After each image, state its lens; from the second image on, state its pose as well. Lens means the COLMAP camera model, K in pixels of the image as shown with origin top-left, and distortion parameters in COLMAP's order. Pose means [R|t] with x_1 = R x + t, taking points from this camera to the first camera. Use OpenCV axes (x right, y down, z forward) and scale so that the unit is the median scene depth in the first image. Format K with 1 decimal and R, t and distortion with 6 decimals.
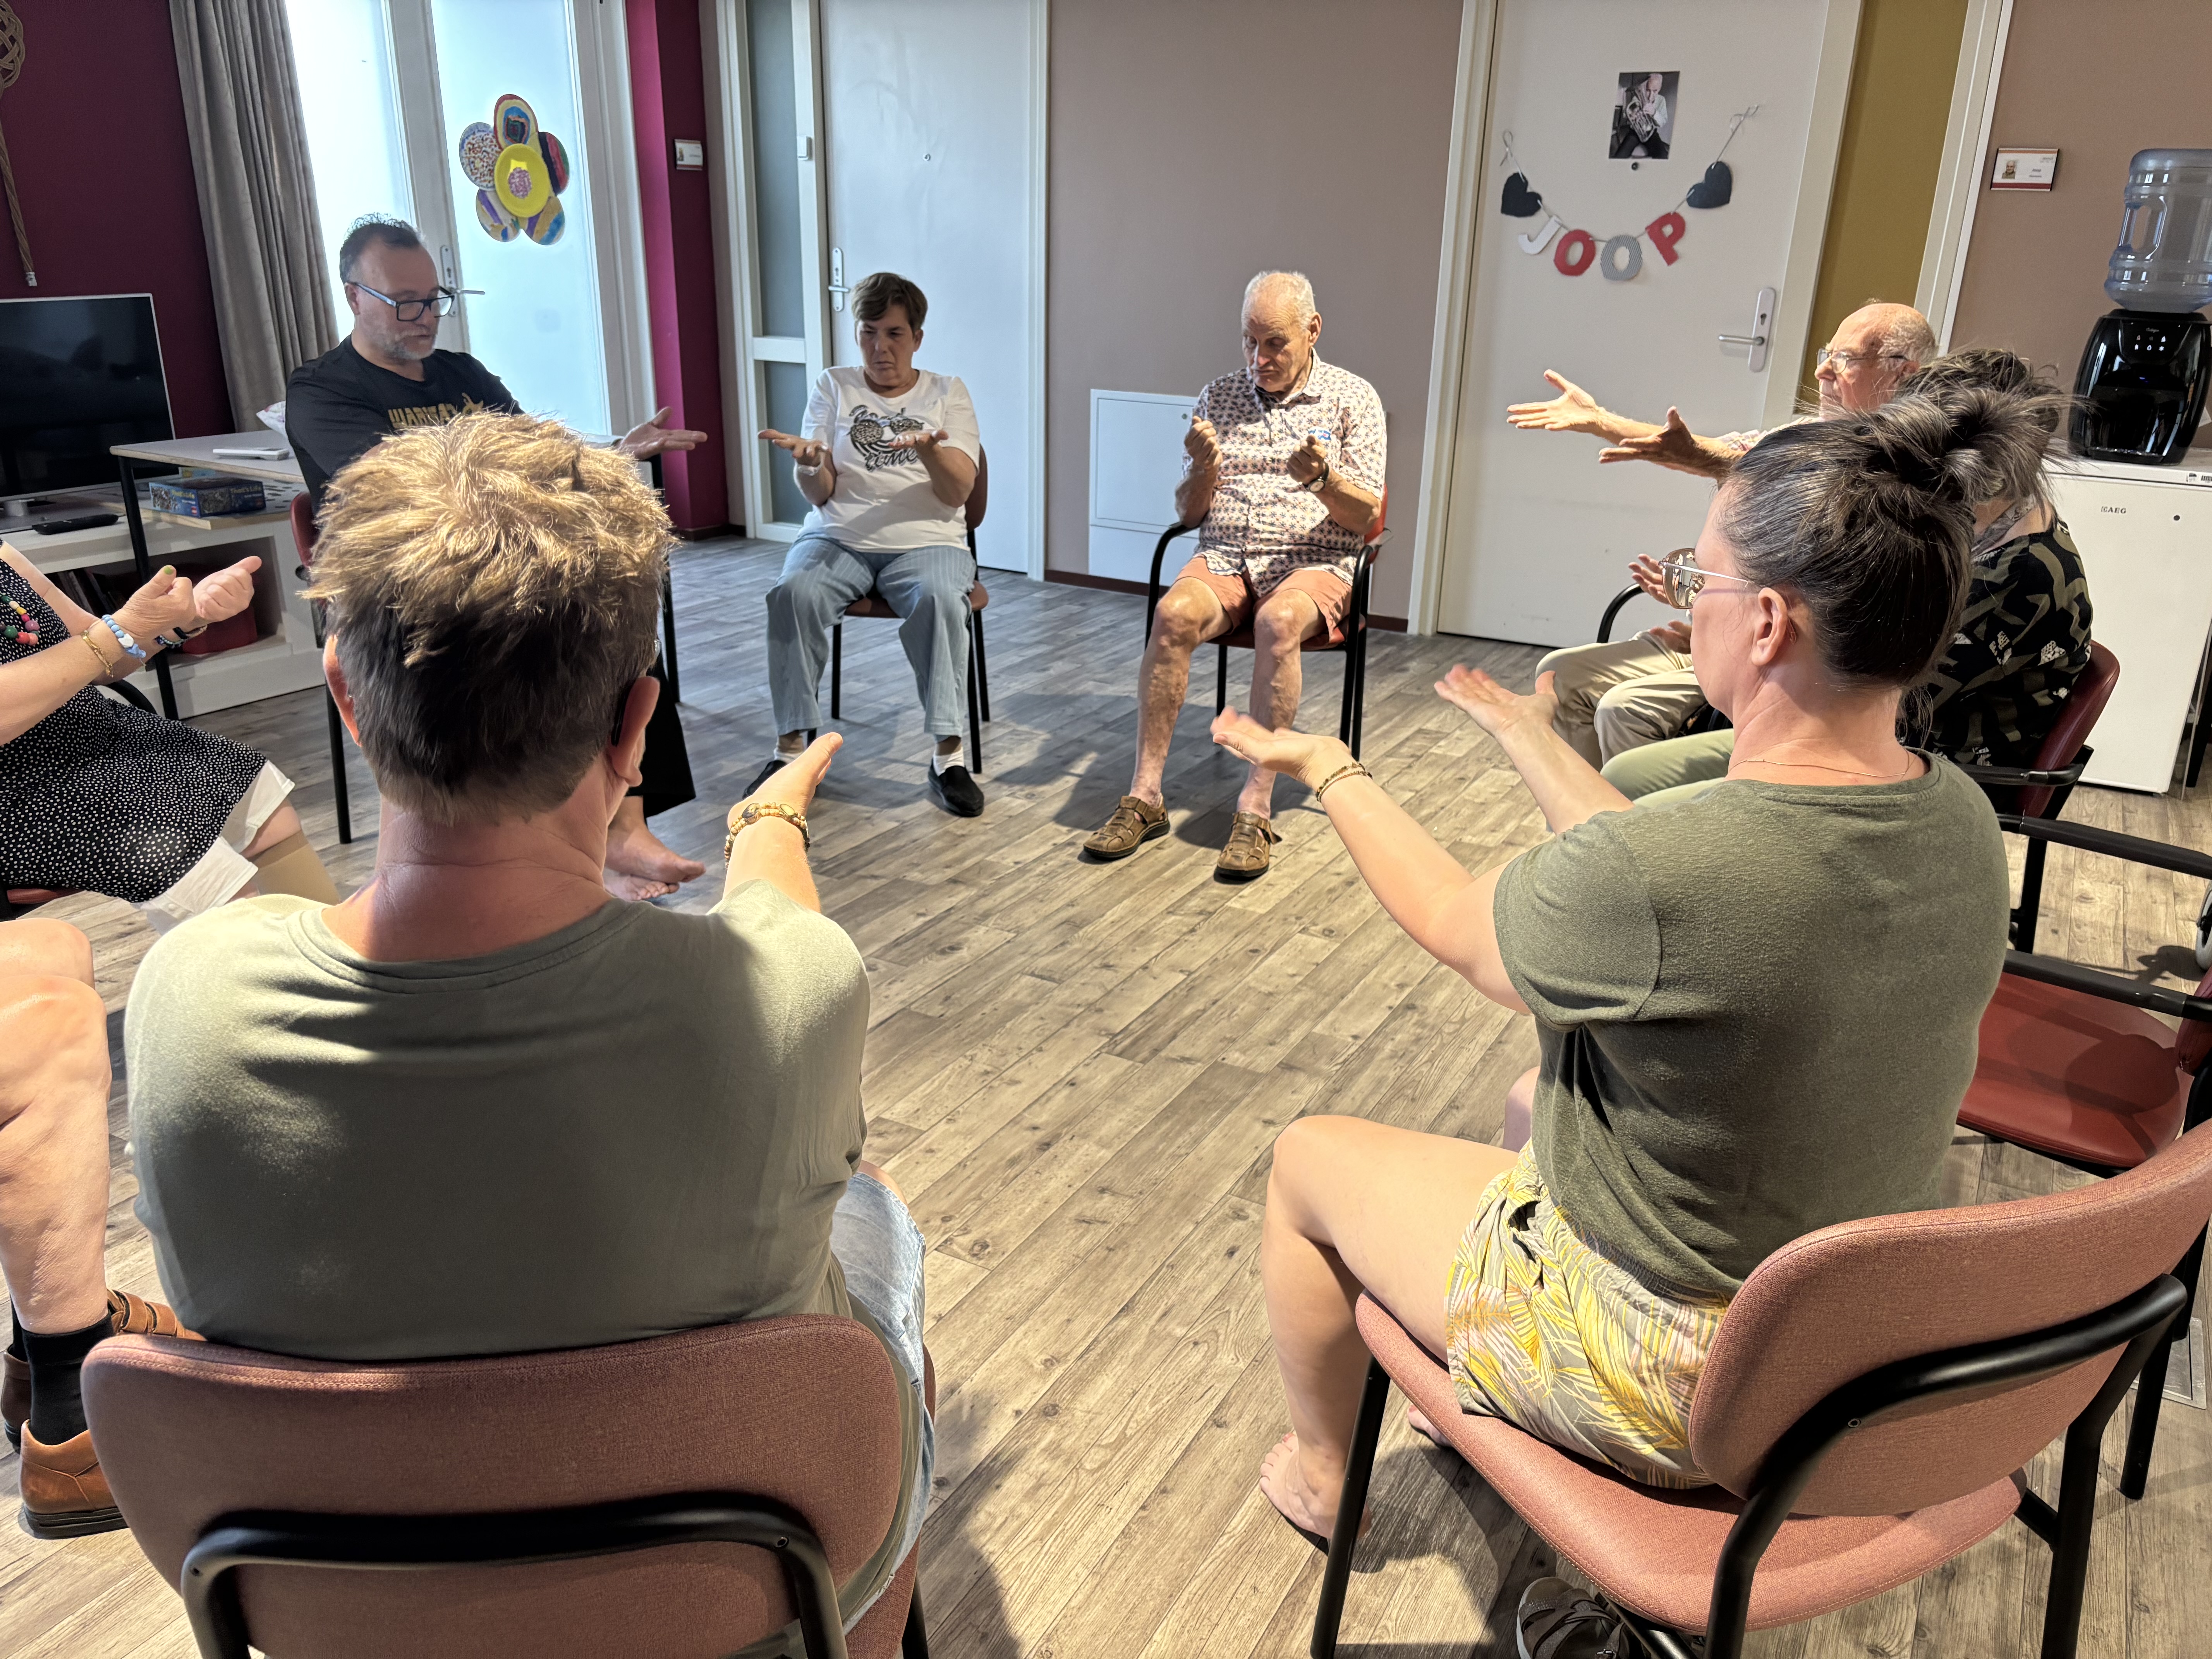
lens RADIAL K [[1700.4, 0, 1097.1], [0, 1700.4, 826.8], [0, 0, 1]] dist [0.062369, -0.071643]
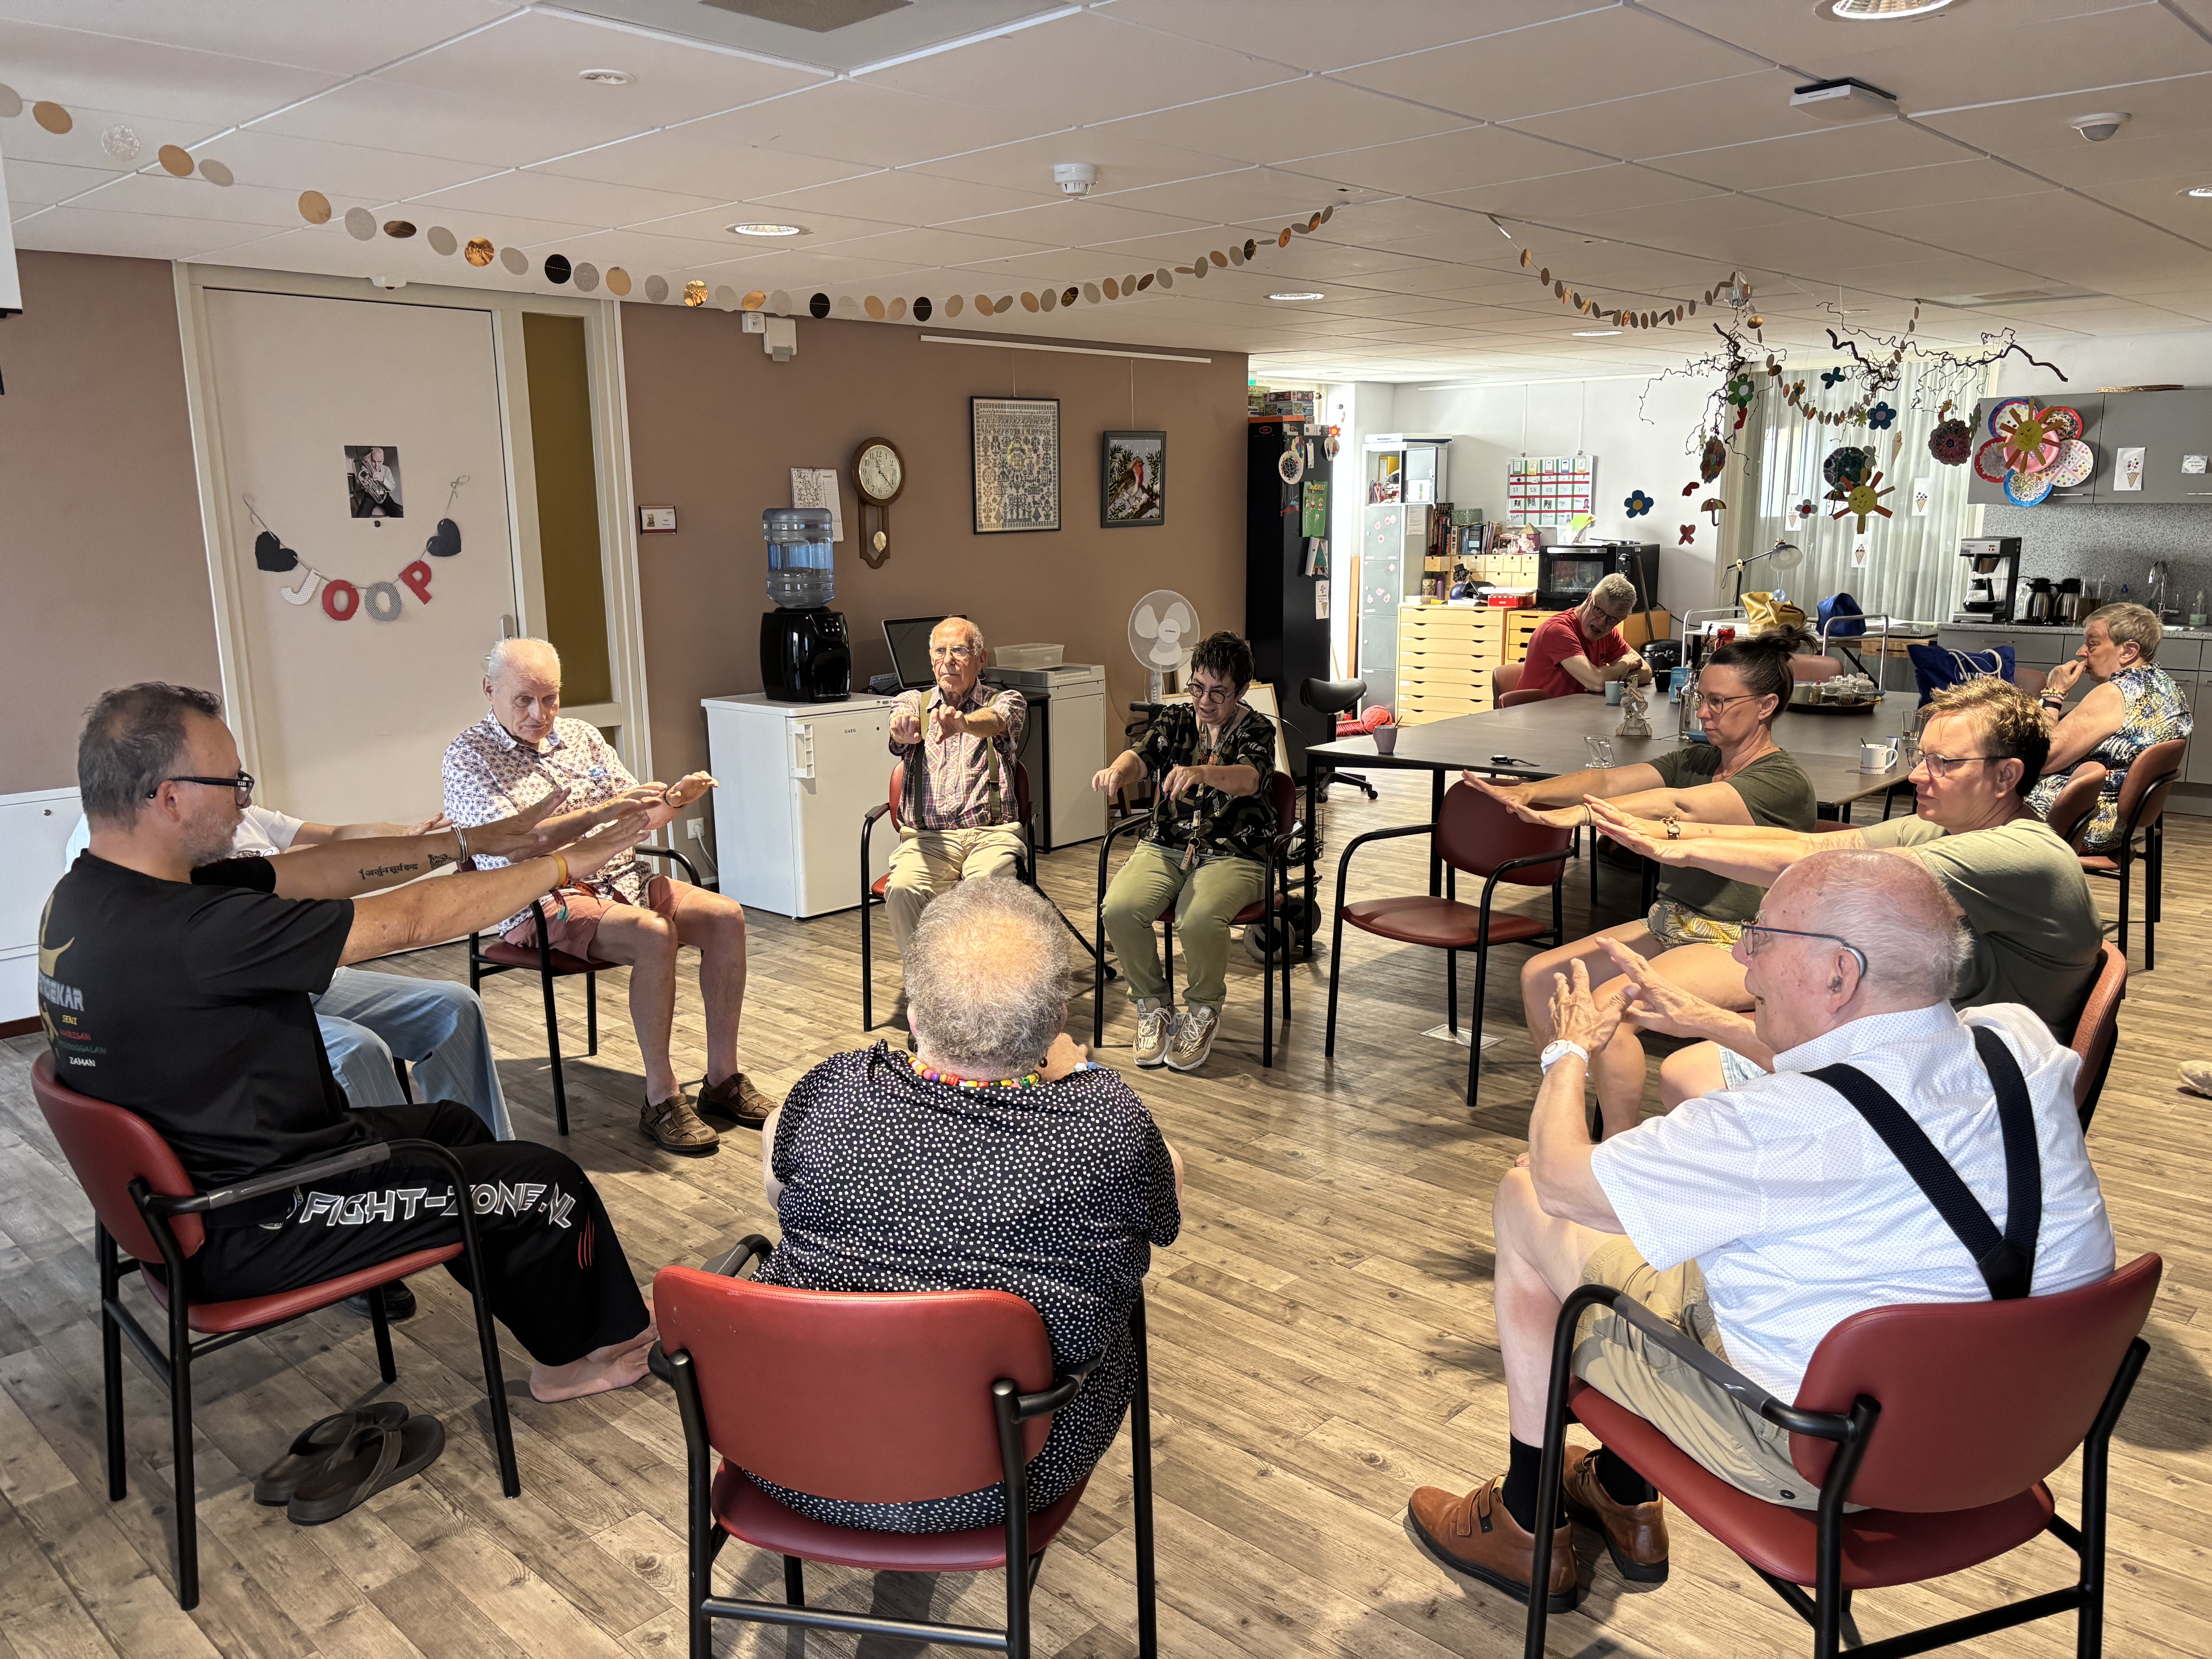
lens RADIAL K [[1665.6, 0, 1106.4], [0, 1665.6, 844.1], [0, 0, 1]] dist [0.025691, -0.038330]
pose [[0.235716, -0.214618, 0.947827, -0.662465], [0.348901, 0.928976, 0.123581, -0.158405], [-0.907031, 0.301568, 0.293855, 0.308139]]
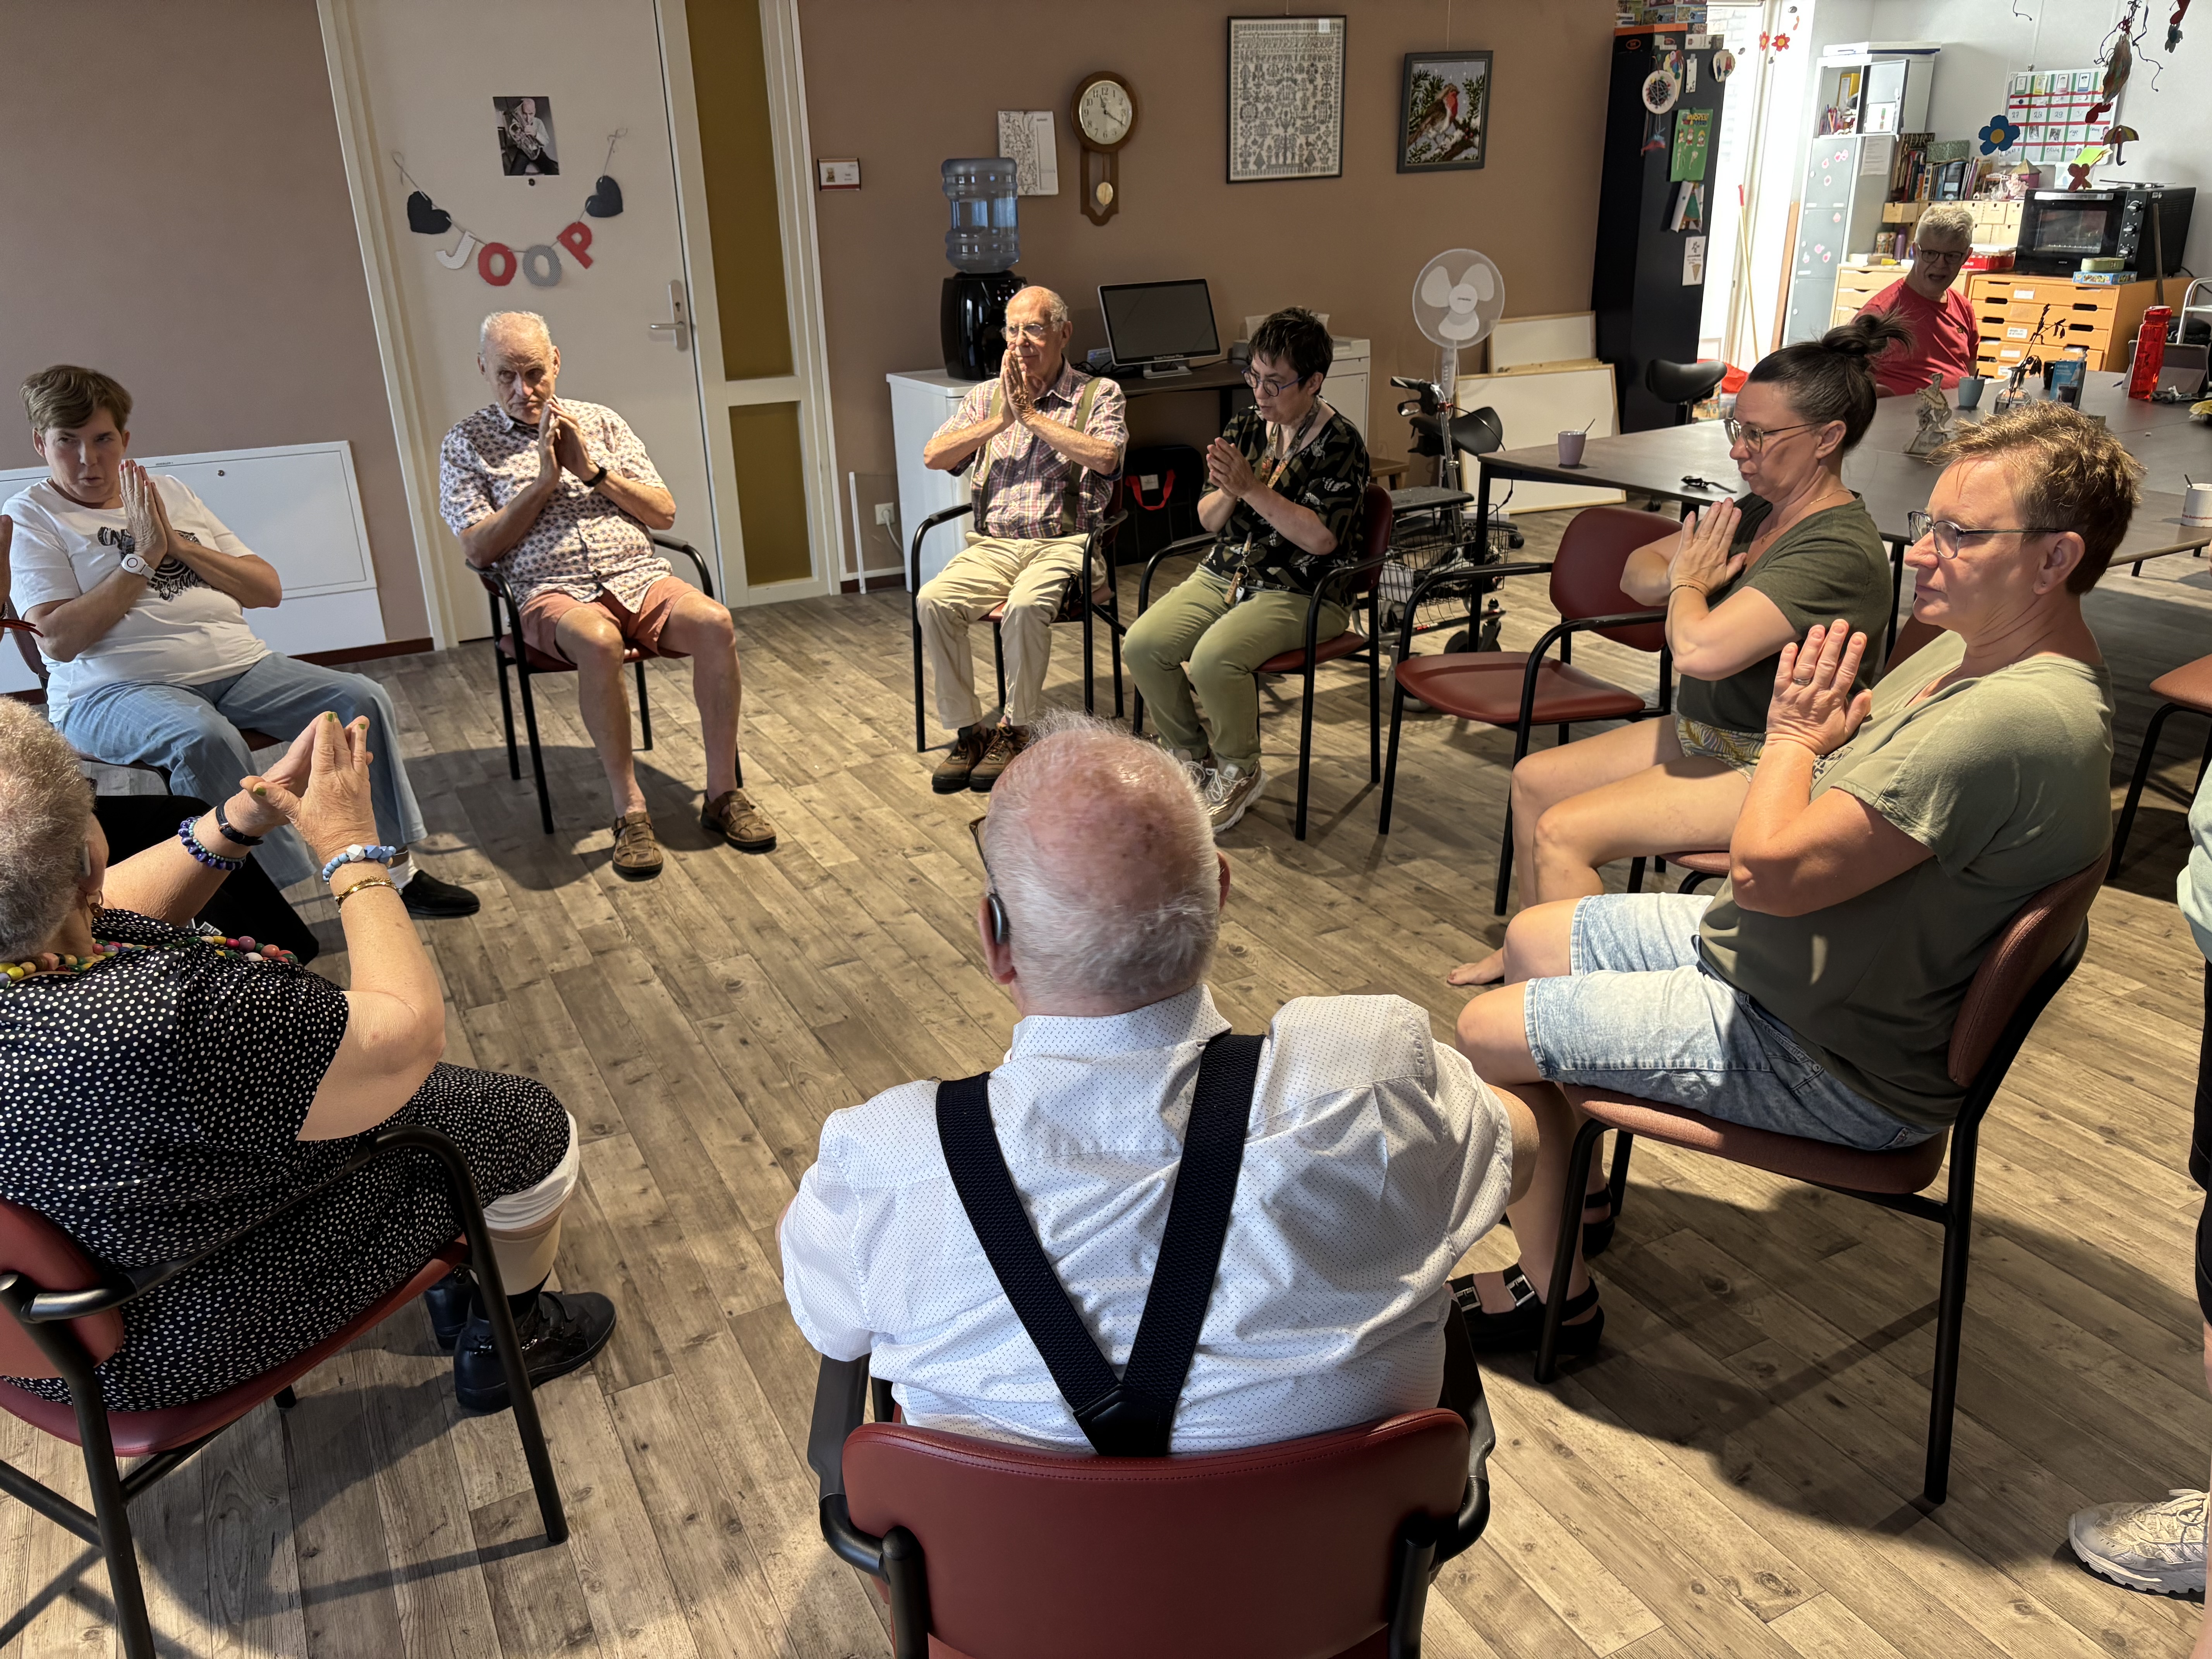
lens RADIAL K [[1659.6, 0, 1100.6], [0, 1659.6, 833.7], [0, 0, 1]] dist [0.028768, -0.042940]
pose [[0.531651, -0.349575, 0.771456, -0.462779], [0.325218, 0.925283, 0.195155, -0.089242], [-0.782036, 0.147137, 0.605615, 0.132737]]
